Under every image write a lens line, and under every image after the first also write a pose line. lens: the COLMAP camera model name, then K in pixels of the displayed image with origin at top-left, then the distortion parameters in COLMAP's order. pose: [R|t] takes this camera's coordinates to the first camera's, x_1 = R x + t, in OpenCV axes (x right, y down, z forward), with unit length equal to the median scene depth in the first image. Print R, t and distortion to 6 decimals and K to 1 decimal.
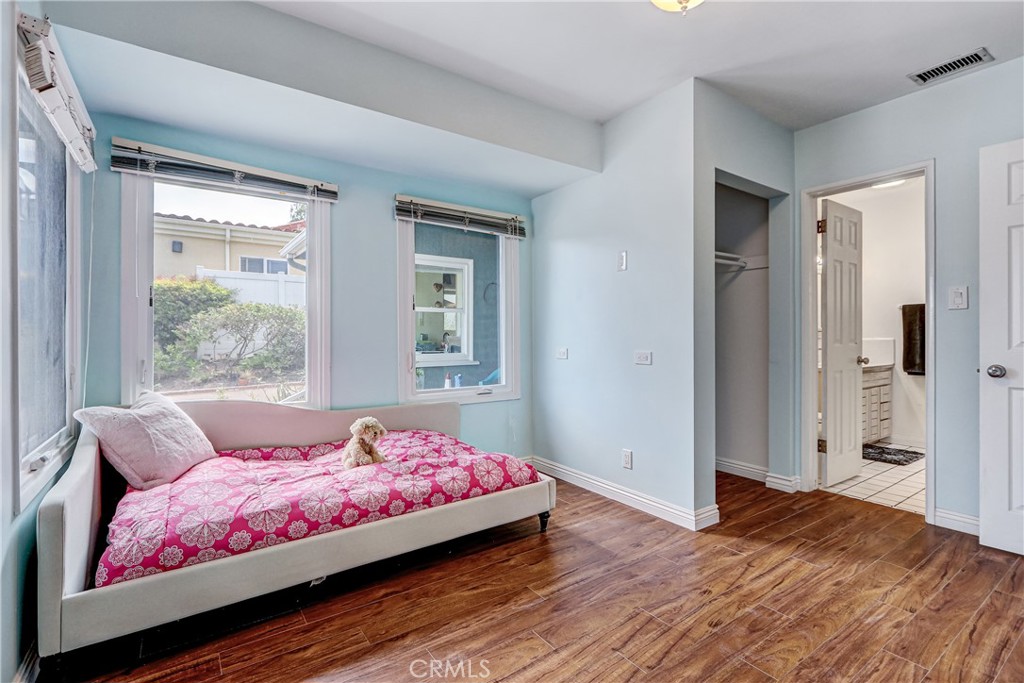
lens RADIAL K [[465.1, 0, 512.0], [0, 465.1, 341.5], [0, 0, 1]] dist [0.002168, 0.000260]
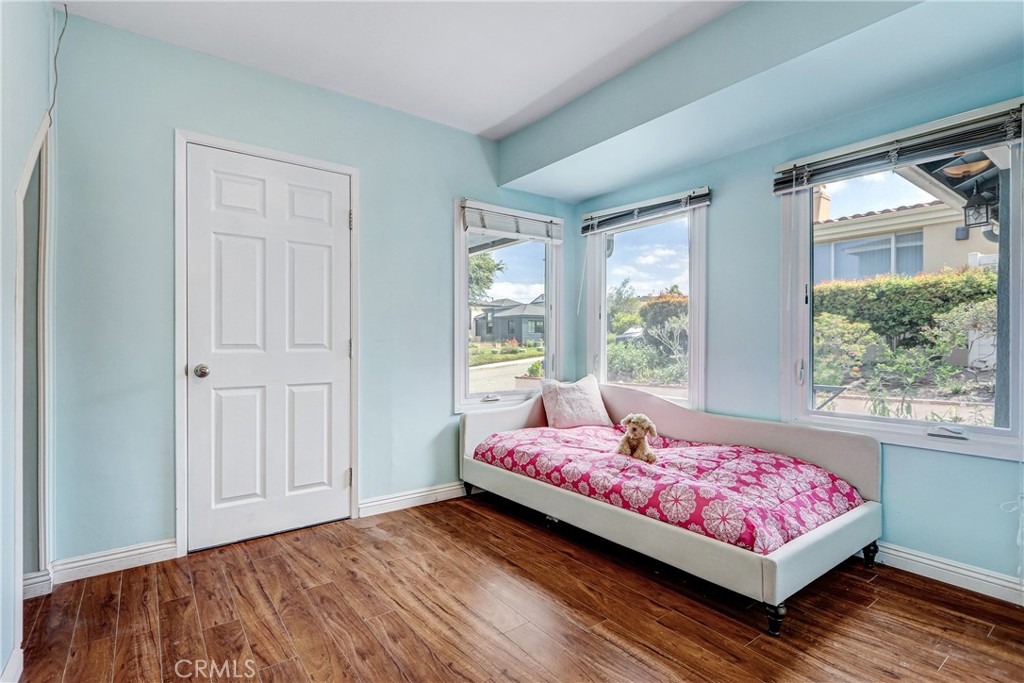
lens RADIAL K [[517.8, 0, 512.0], [0, 517.8, 341.5], [0, 0, 1]] dist [-0.003060, -0.000293]
pose [[0.012357, 0.002305, -0.999921, 0.907006], [-0.008387, 0.999962, 0.002202, -0.004380], [0.999888, 0.008359, 0.012376, 0.713337]]
